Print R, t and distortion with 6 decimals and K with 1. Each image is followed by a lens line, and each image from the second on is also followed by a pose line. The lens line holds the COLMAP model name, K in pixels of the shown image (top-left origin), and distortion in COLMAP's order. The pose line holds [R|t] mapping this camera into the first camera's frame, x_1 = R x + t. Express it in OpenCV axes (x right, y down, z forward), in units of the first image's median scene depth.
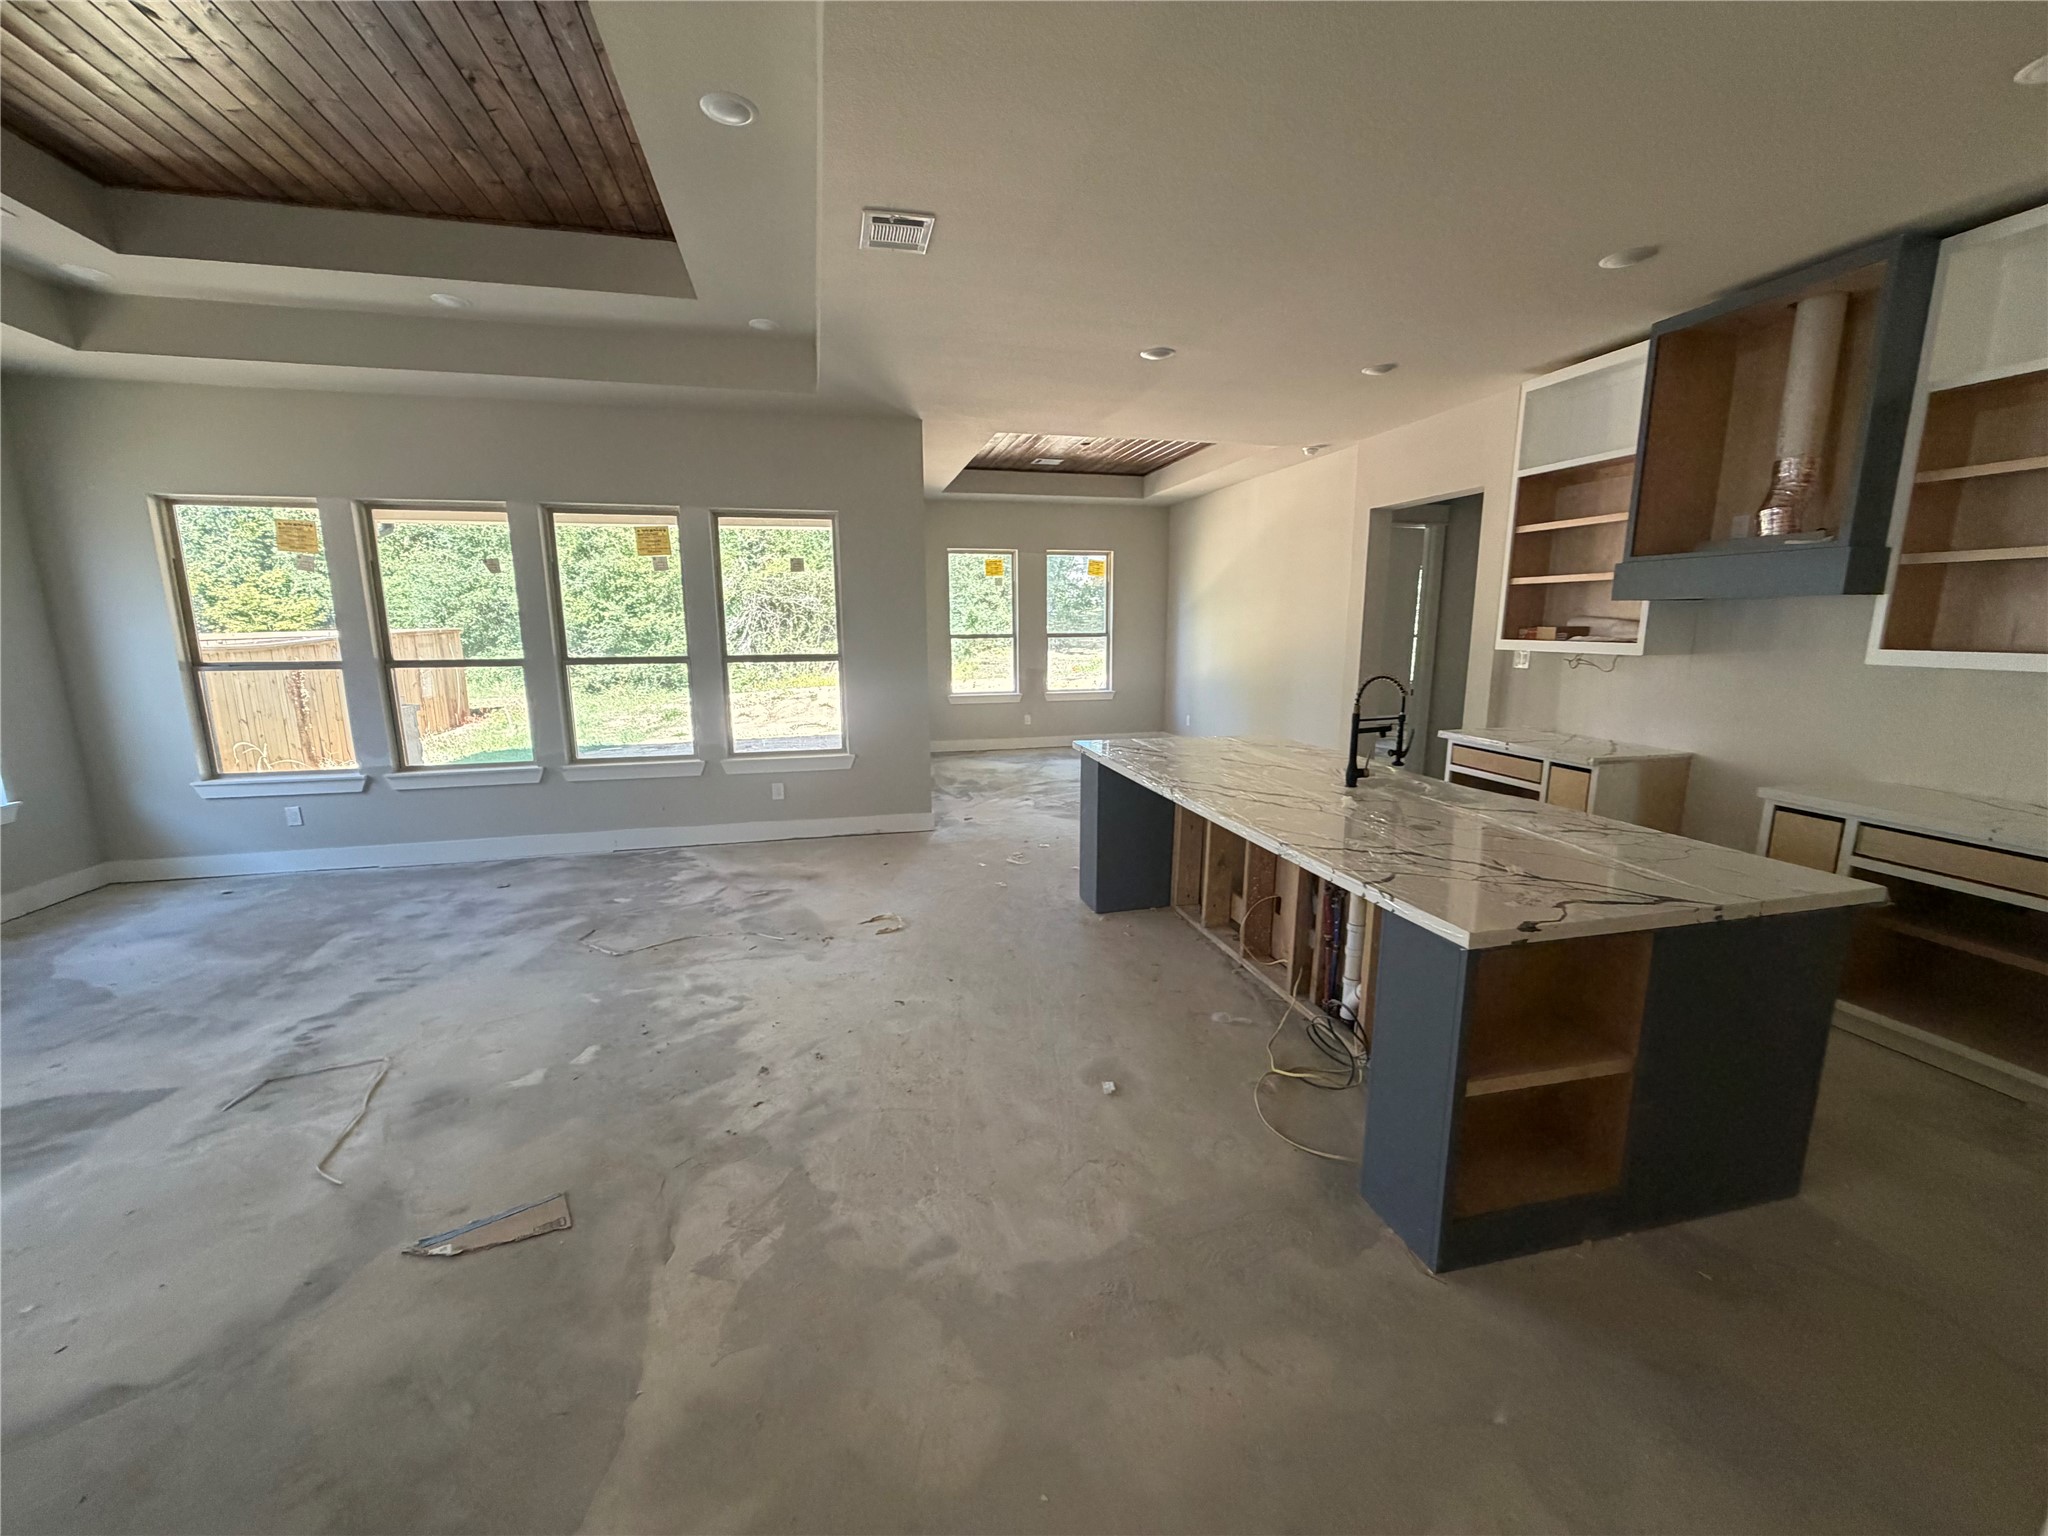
lens RADIAL K [[815.6, 0, 1018.9], [0, 815.6, 772.0], [0, 0, 1]] dist [0.000769, -0.000168]
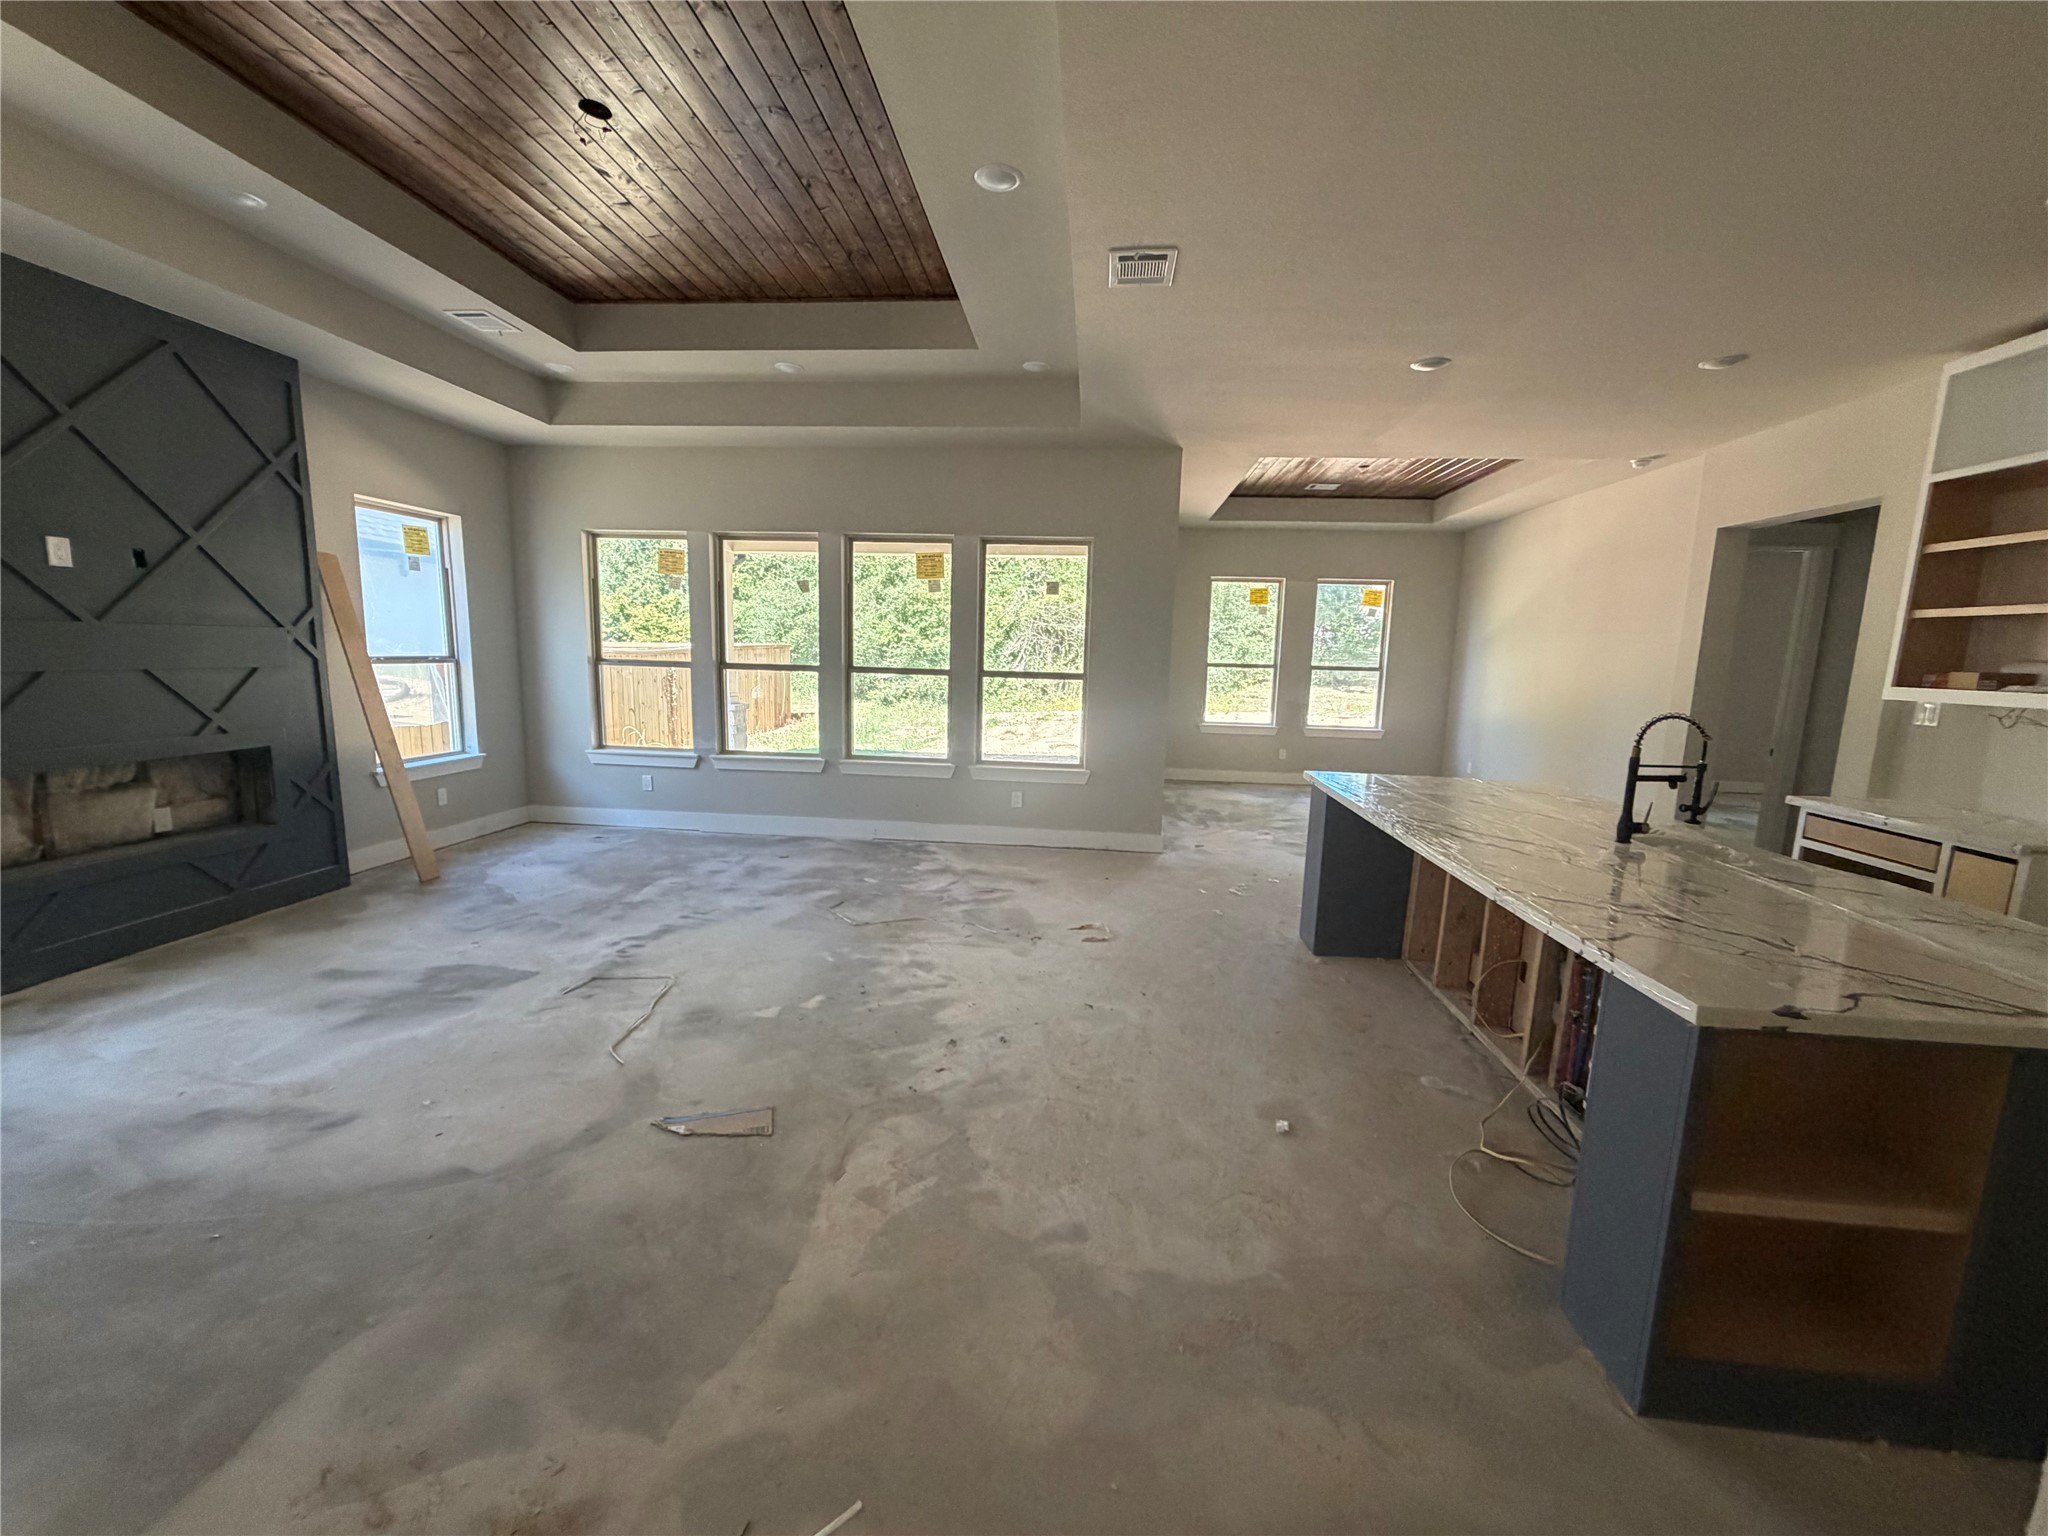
lens RADIAL K [[815.6, 0, 1018.9], [0, 815.6, 772.0], [0, 0, 1]] dist [0.000769, -0.000168]
pose [[0.944781, 0.079484, -0.317917, 0.061154], [-0.091527, 0.995535, -0.023099, 0.018113], [0.314662, 0.050921, 0.947837, -0.011640]]
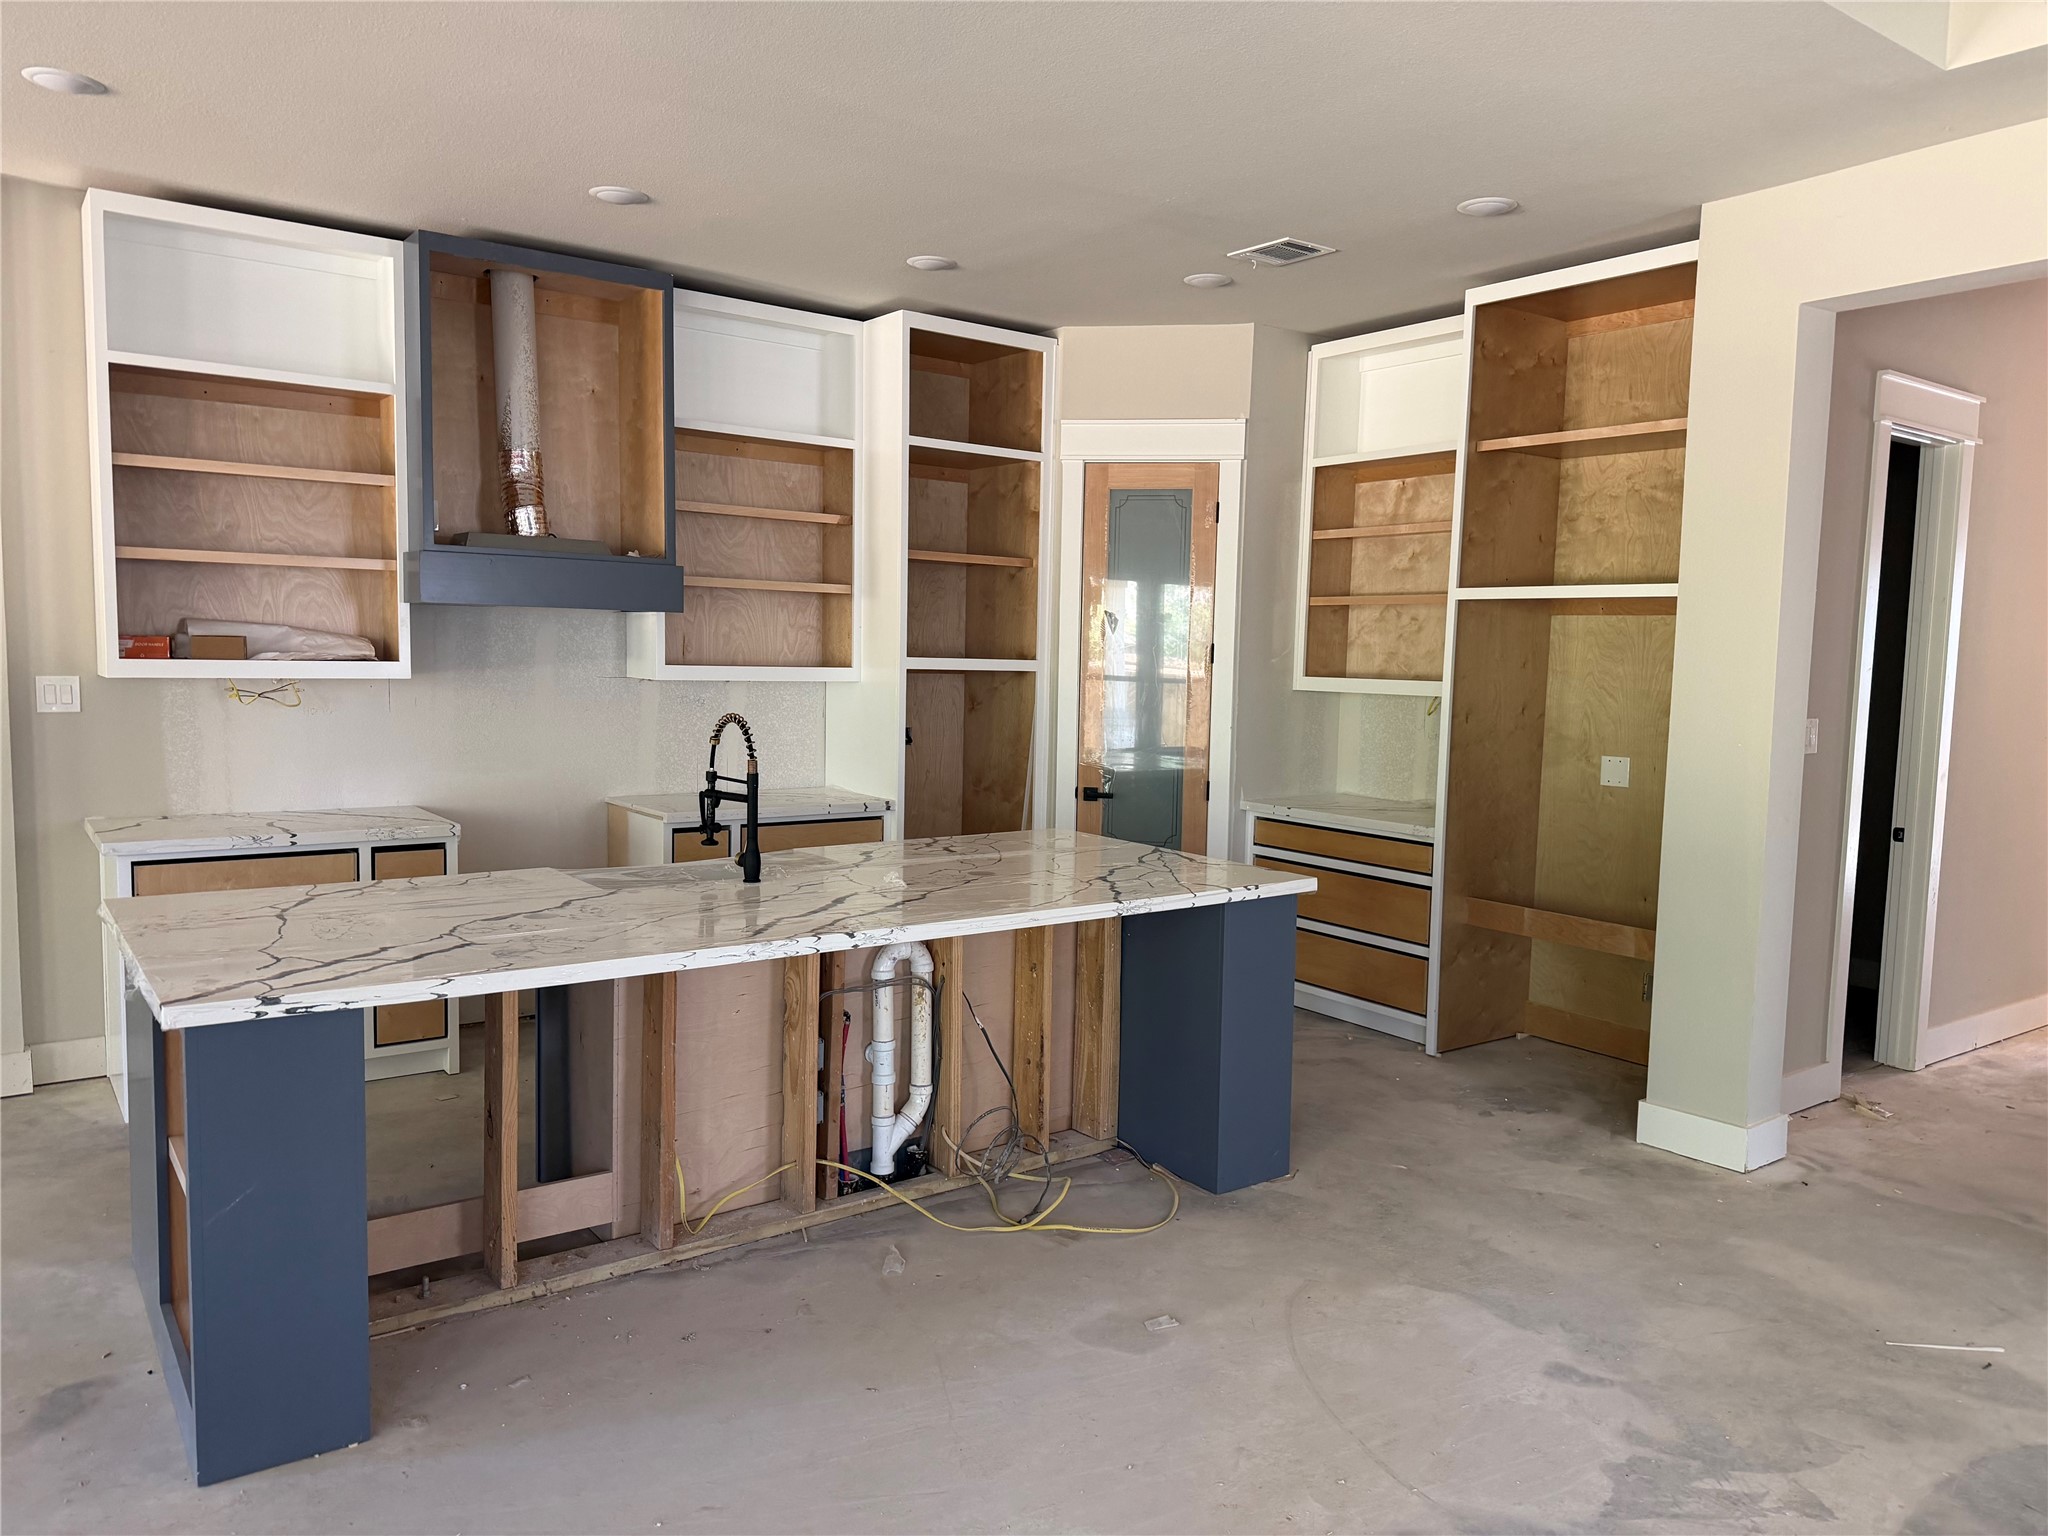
lens RADIAL K [[1439.7, 0, 1024.0], [0, 1439.7, 768.0], [0, 0, 1]] dist [0.050732, -0.059894]
pose [[-0.389421, -0.083630, 0.917255, -0.621695], [0.147772, 0.977296, 0.151841, -0.180488], [-0.909128, 0.194675, -0.368222, 0.993797]]
